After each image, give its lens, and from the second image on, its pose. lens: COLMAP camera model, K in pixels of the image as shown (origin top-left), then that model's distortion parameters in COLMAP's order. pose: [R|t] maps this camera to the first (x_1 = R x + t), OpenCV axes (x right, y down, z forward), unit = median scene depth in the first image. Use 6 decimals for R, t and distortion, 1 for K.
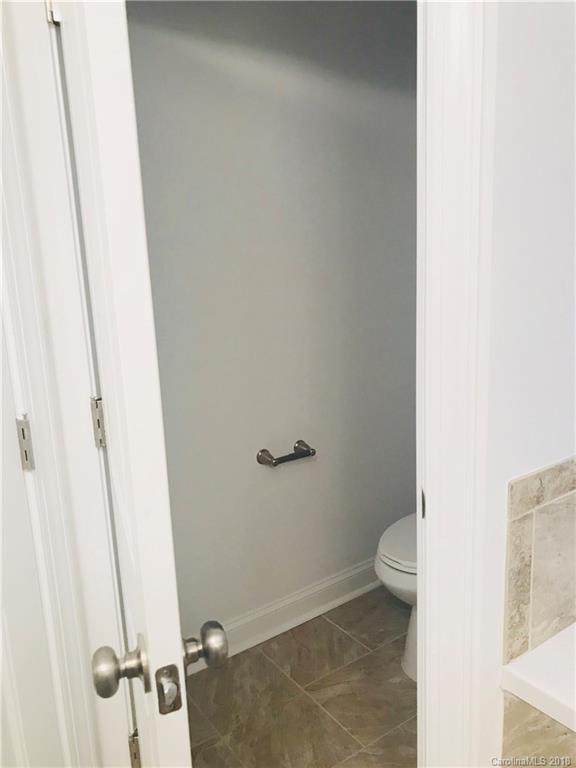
lens RADIAL K [[637.0, 0, 287.7], [0, 637.0, 381.7], [0, 0, 1]] dist [0.003729, 0.001711]
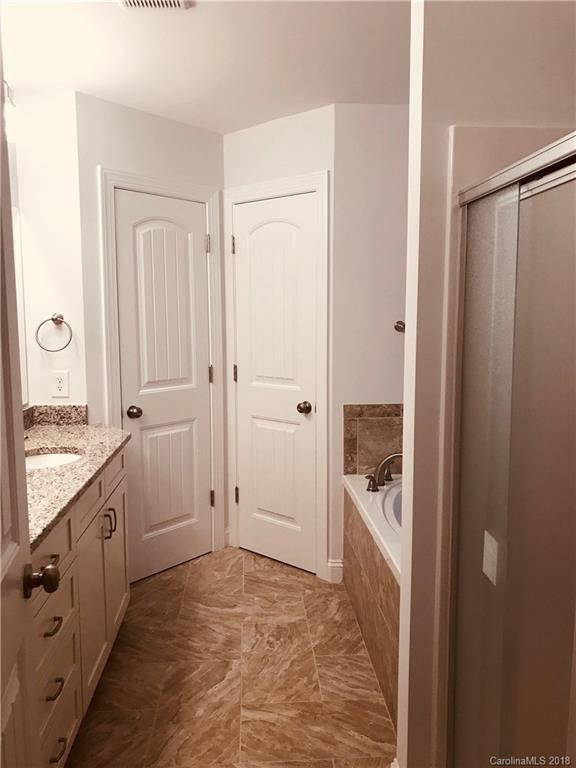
lens RADIAL K [[637.0, 0, 289.0], [0, 637.0, 381.2], [0, 0, 1]] dist [0.003729, 0.001711]
pose [[0.857063, 0.102911, -0.504828, 1.498687], [-0.146664, 0.988041, -0.047581, 0.215378], [0.493895, 0.114820, 0.861907, -1.534999]]
